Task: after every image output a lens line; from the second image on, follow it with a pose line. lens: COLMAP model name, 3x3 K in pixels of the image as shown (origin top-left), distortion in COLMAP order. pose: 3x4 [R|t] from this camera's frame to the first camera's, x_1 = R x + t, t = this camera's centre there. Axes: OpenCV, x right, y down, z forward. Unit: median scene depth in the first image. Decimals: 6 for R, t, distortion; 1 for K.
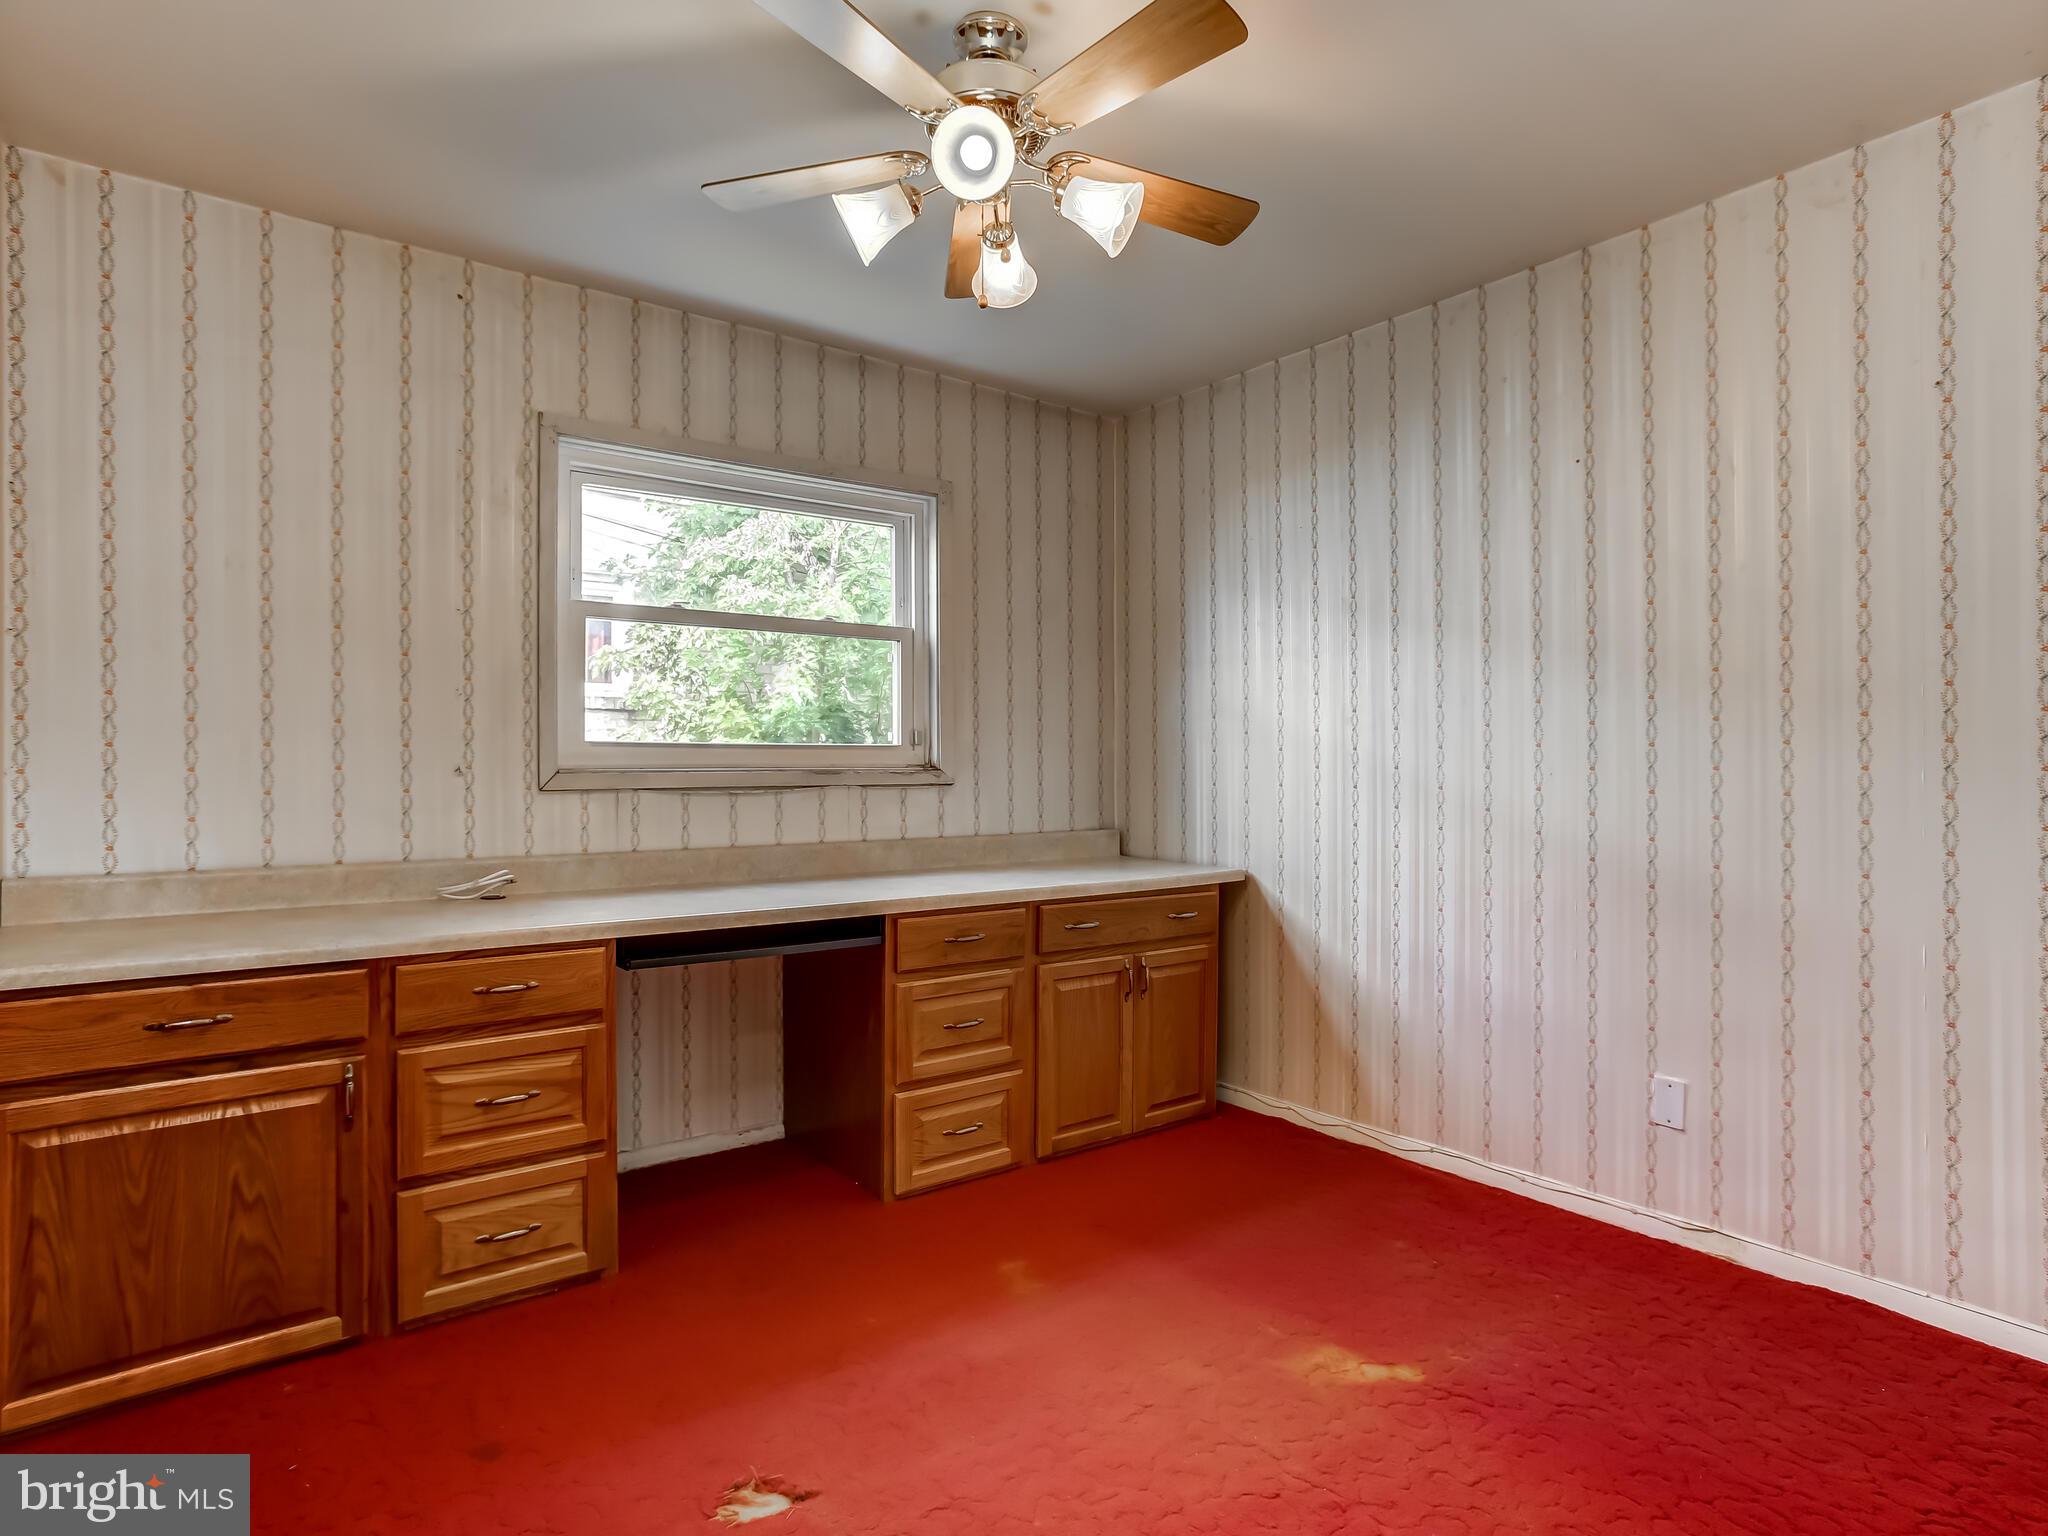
lens RADIAL K [[1095.1, 0, 1021.9], [0, 1095.1, 749.4], [0, 0, 1]] dist [-0.041070, 0.001066]
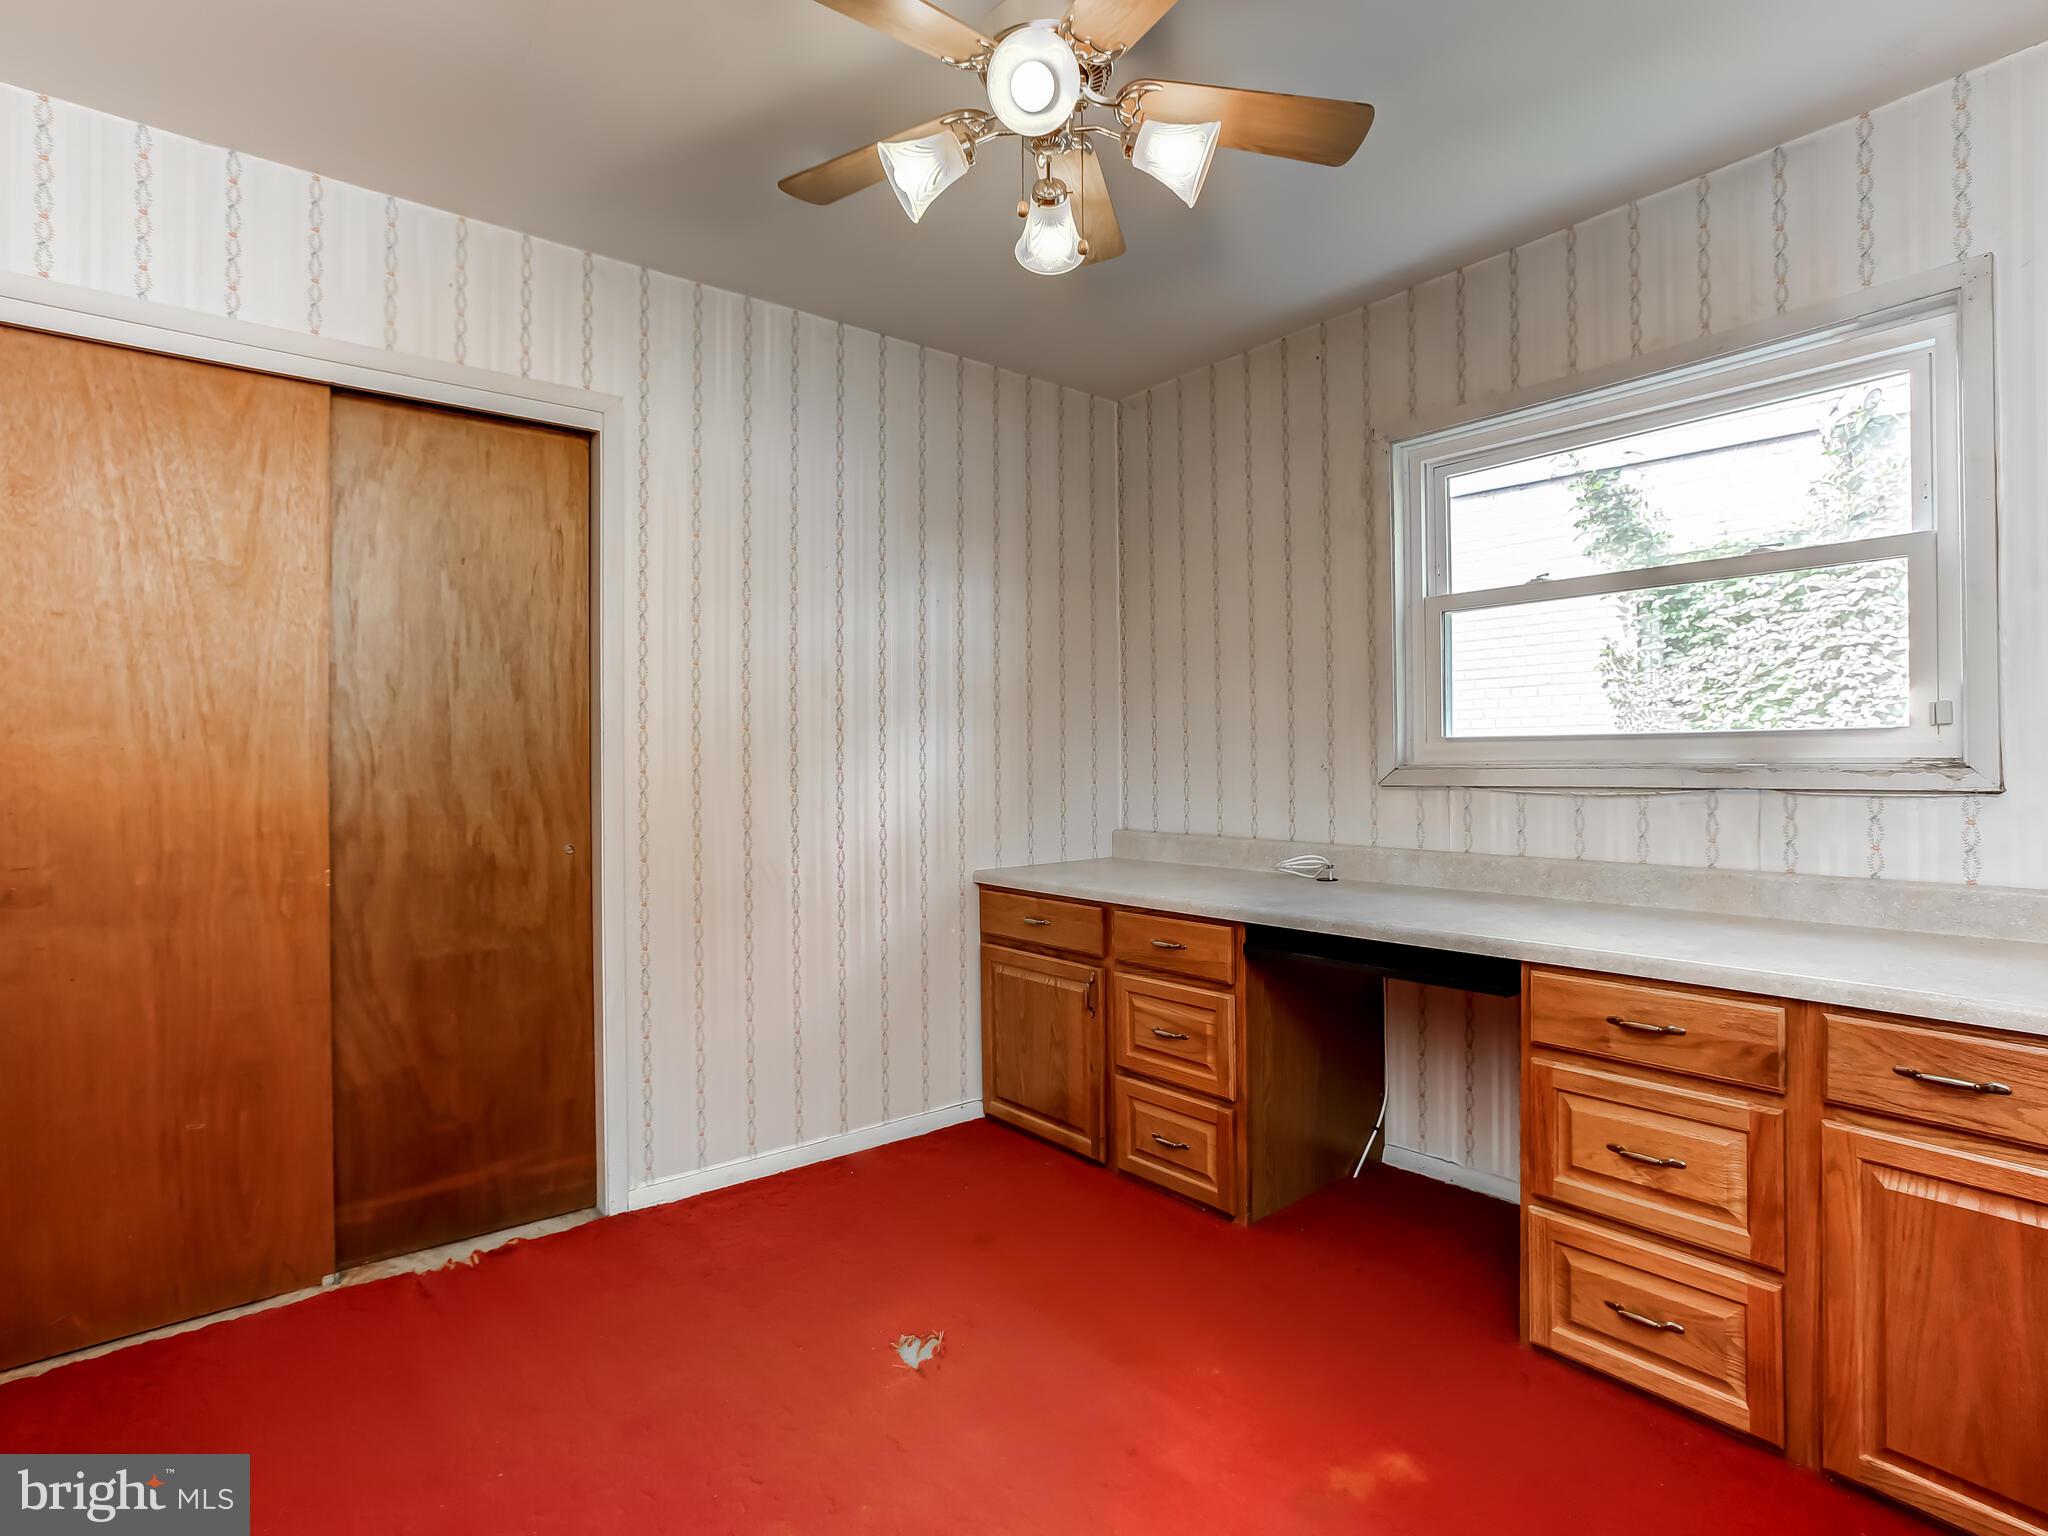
lens RADIAL K [[1058.0, 0, 1030.7], [0, 1058.0, 759.1], [0, 0, 1]] dist [-0.059005, 0.038211]
pose [[0.044045, -0.012147, -0.998956, 0.550116], [0.010326, 0.999878, -0.011703, 0.019723], [0.998976, -0.009800, 0.044165, 0.609727]]
